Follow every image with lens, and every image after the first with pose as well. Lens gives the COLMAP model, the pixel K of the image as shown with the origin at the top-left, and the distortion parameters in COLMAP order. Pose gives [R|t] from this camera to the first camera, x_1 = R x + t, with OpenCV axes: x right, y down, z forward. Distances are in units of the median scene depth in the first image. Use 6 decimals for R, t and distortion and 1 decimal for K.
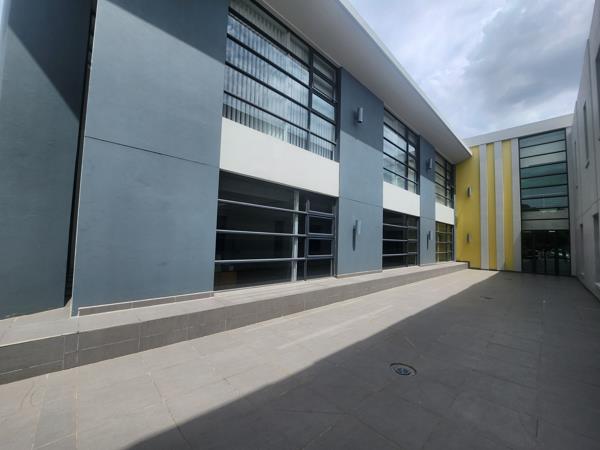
lens RADIAL K [[239.0, 0, 300.3], [0, 239.0, 229.8], [0, 0, 1]] dist [-0.021737, -0.000129]
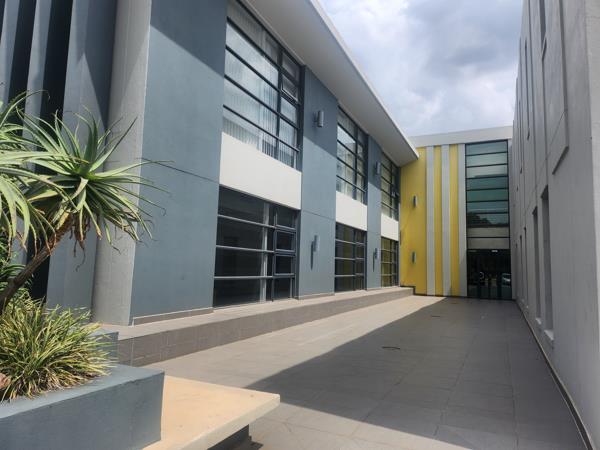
lens RADIAL K [[423.9, 0, 300.0], [0, 423.9, 225.0], [0, 0, 1]] dist [0.067492, -0.086817]
pose [[0.929708, 0.035175, 0.366615, -0.330055], [-0.020262, 0.998806, -0.044450, -0.006159], [-0.367741, 0.033898, 0.929310, -0.380200]]
